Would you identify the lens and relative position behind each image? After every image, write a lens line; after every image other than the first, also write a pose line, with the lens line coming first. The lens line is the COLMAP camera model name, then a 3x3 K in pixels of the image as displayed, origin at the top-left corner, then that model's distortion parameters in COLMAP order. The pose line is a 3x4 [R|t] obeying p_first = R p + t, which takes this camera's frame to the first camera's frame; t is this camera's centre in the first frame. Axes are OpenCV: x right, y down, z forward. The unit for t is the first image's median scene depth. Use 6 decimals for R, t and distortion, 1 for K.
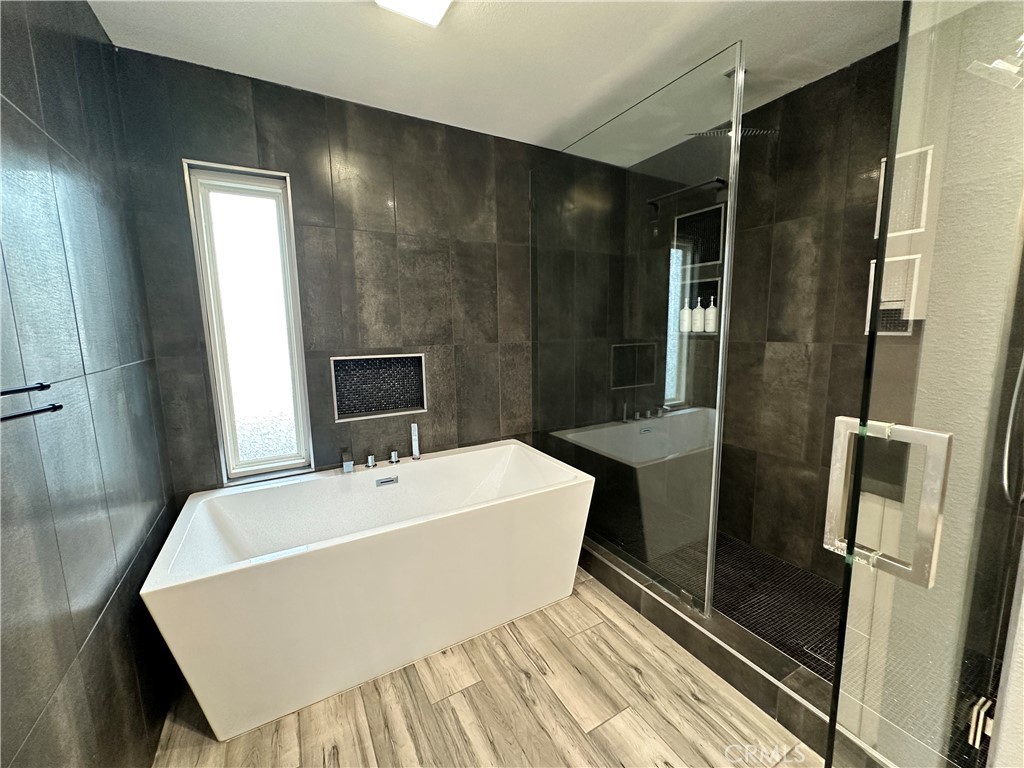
lens RADIAL K [[412.3, 0, 518.3], [0, 412.3, 382.6], [0, 0, 1]] dist [-0.002828, 0.002346]
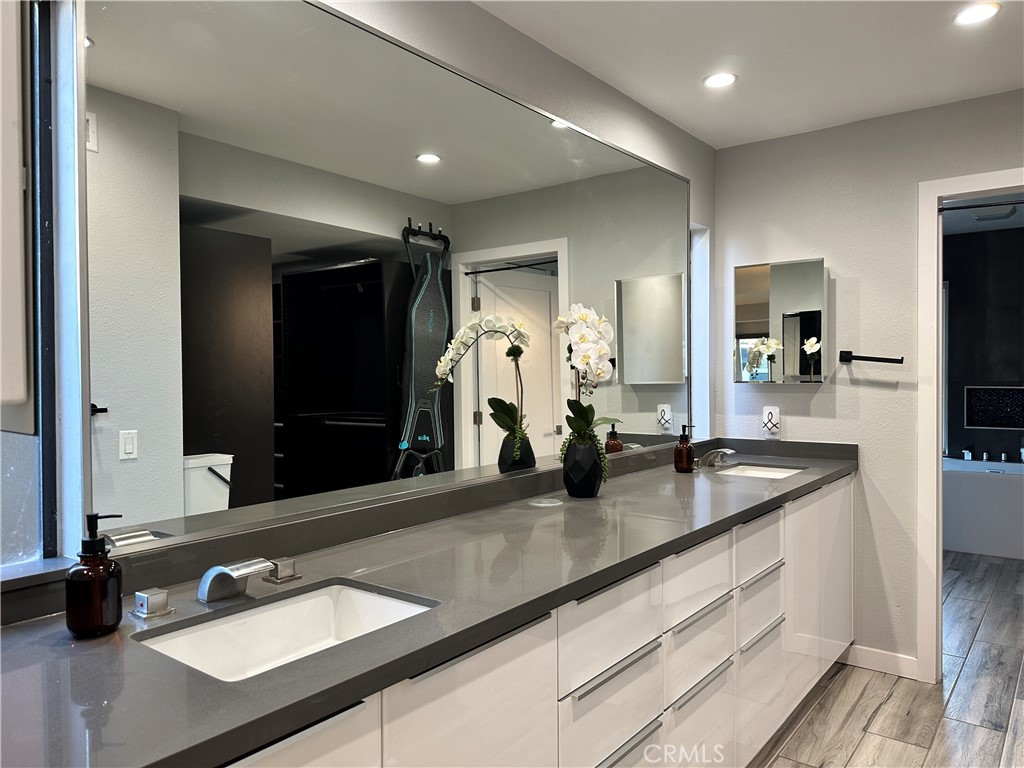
lens RADIAL K [[720.7, 0, 512.6], [0, 720.7, 379.9], [0, 0, 1]] dist [0.075911, -0.093373]
pose [[0.372553, 0.033448, -0.927408, 1.505043], [-0.131159, 0.991217, -0.016939, 0.191237], [0.918696, 0.127948, 0.373667, -1.647907]]
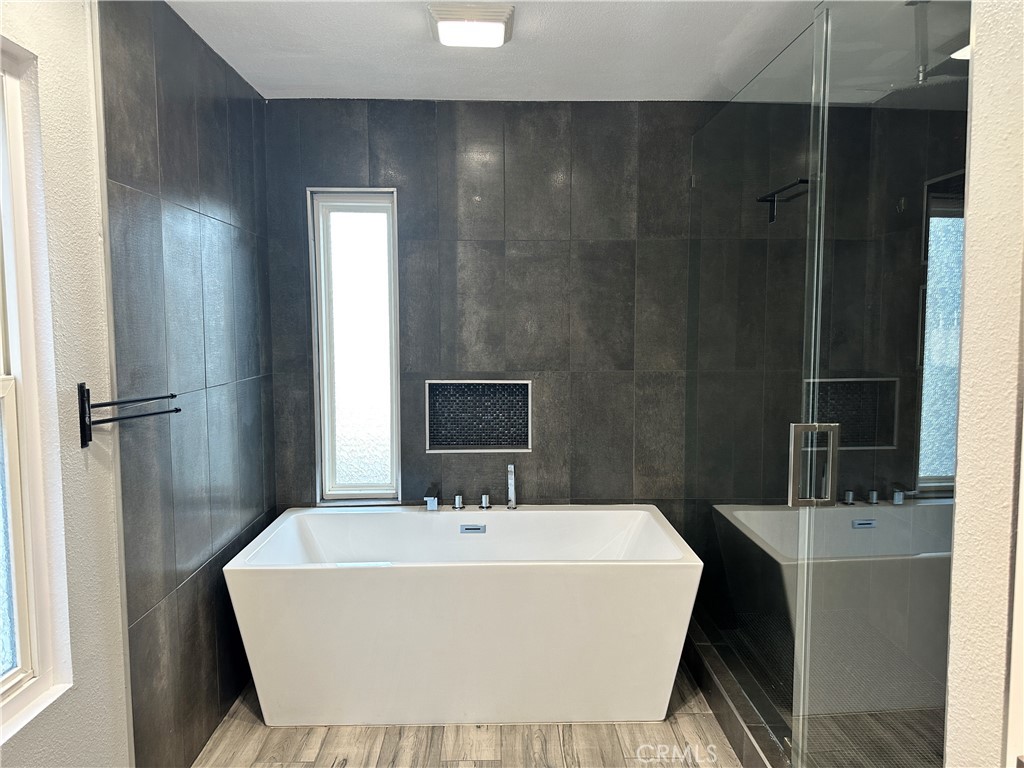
lens RADIAL K [[720.7, 0, 520.8], [0, 720.7, 380.8], [0, 0, 1]] dist [0.075911, -0.093373]
pose [[0.883476, 0.054409, -0.465307, 0.467520], [-0.079010, 0.996310, -0.033516, -0.023357], [0.461766, 0.066375, 0.884515, -0.302819]]
